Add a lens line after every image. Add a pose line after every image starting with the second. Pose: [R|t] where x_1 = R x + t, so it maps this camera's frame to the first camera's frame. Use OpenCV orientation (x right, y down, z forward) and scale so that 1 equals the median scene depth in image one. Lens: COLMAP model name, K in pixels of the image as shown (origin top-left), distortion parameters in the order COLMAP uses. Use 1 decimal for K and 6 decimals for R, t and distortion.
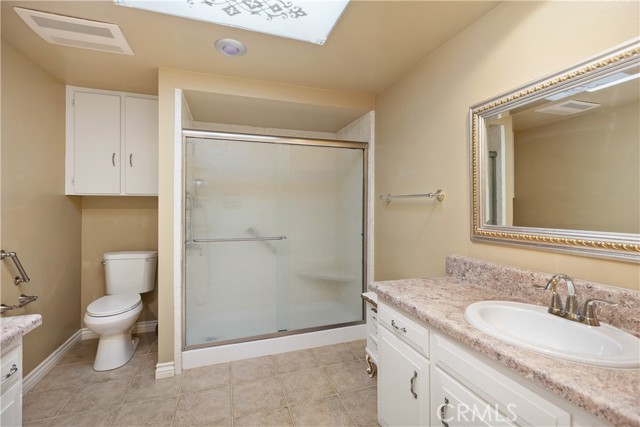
lens RADIAL K [[289.1, 0, 321.2], [0, 289.1, 209.2], [0, 0, 1]] dist [0.004557, 0.000493]
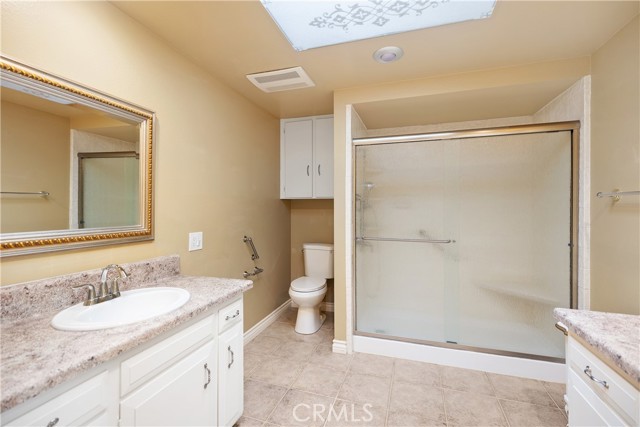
lens RADIAL K [[289.1, 0, 322.8], [0, 289.1, 211.0], [0, 0, 1]] dist [0.004557, 0.000493]
pose [[0.801858, 0.008059, -0.597461, 0.099860], [-0.005384, 0.999966, 0.006263, -0.001922], [0.597491, -0.001805, 0.801874, 0.019689]]
